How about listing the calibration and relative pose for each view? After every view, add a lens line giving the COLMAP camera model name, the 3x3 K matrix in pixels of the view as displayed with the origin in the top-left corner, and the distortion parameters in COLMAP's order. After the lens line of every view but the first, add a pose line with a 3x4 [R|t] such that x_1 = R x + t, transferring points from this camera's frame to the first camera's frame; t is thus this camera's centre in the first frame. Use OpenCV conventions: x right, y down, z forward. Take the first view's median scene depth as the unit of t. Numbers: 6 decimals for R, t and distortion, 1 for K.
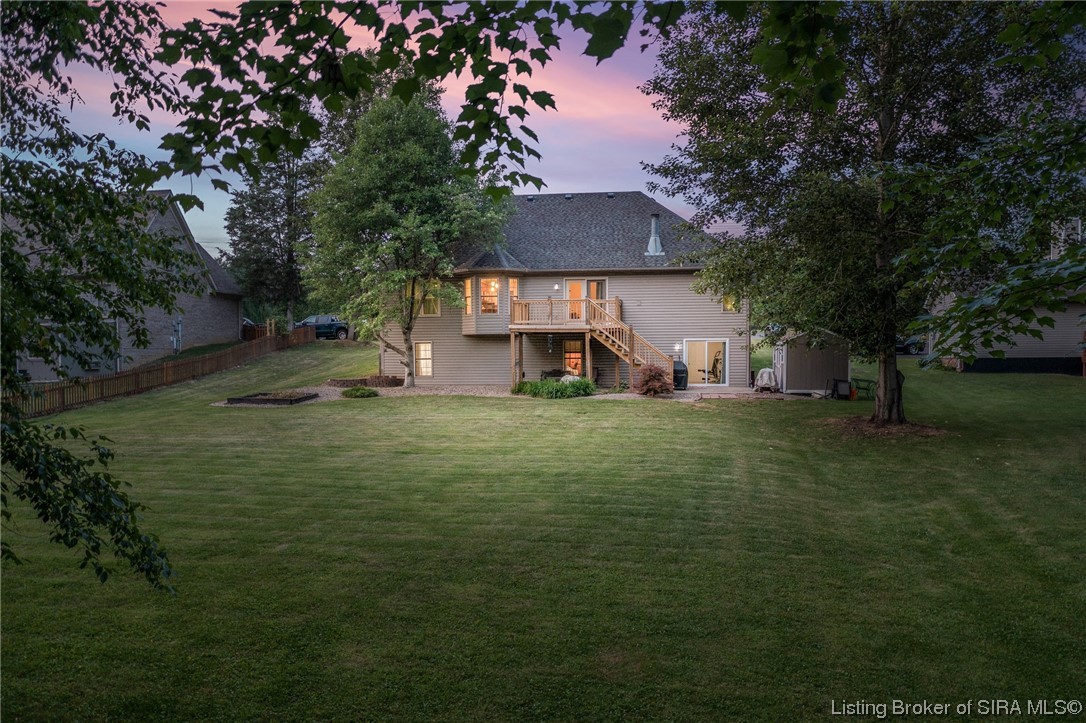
lens RADIAL K [[896.2, 0, 551.2], [0, 896.2, 392.3], [0, 0, 1]] dist [-0.004632, 0.001078]
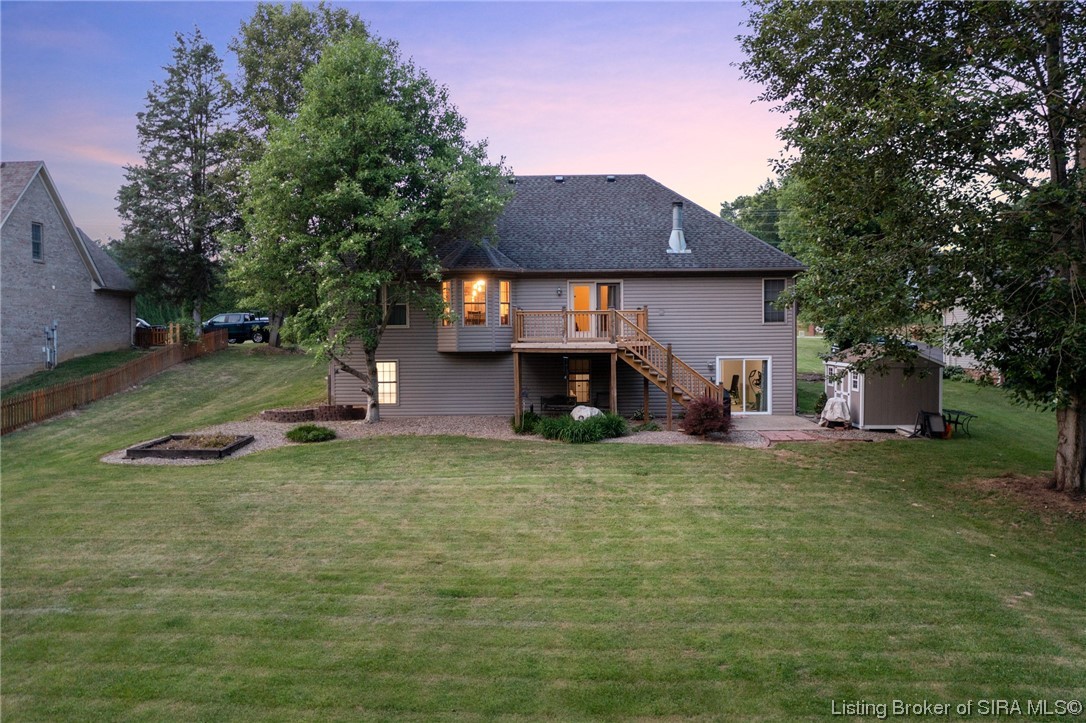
lens RADIAL K [[896.2, 0, 551.3], [0, 896.2, 347.7], [0, 0, 1]] dist [-0.004632, 0.001078]
pose [[0.993200, -0.003471, 0.116366, -0.093867], [0.007025, 0.999521, -0.030146, -0.044223], [-0.116206, 0.030758, 0.992749, 0.216376]]
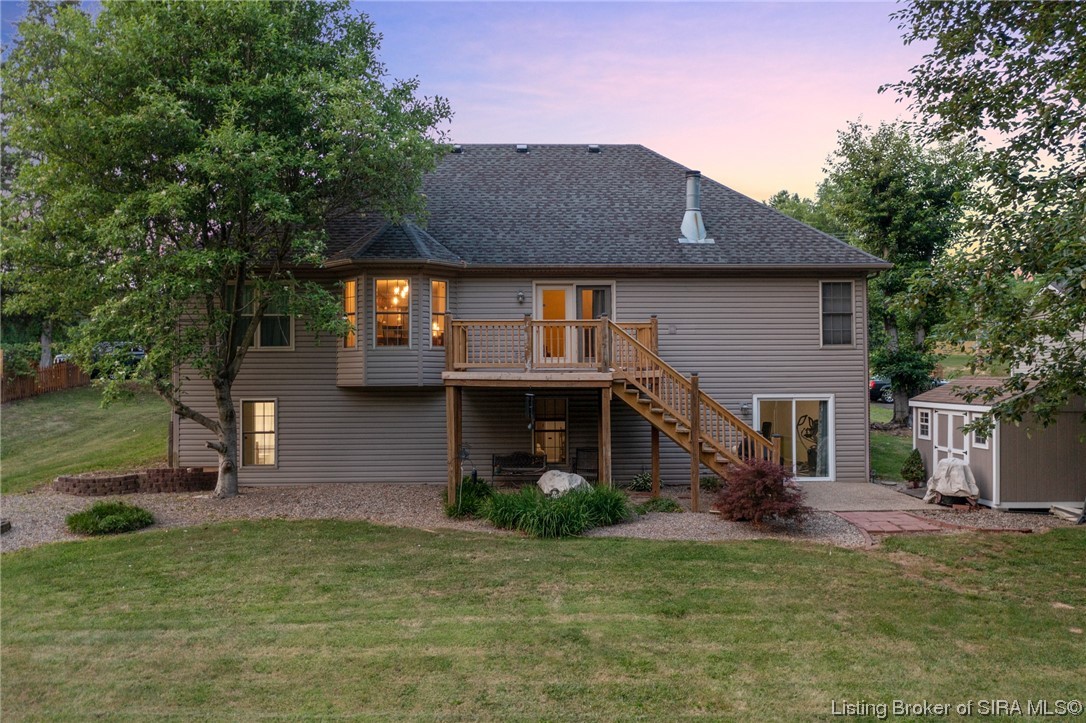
lens RADIAL K [[896.2, 0, 542.1], [0, 896.2, 358.5], [0, 0, 1]] dist [-0.004632, 0.001078]
pose [[0.989400, 0.005050, 0.145126, -0.058641], [0.004851, 0.997688, -0.067788, -0.045368], [-0.145133, 0.067774, 0.987088, 0.478734]]
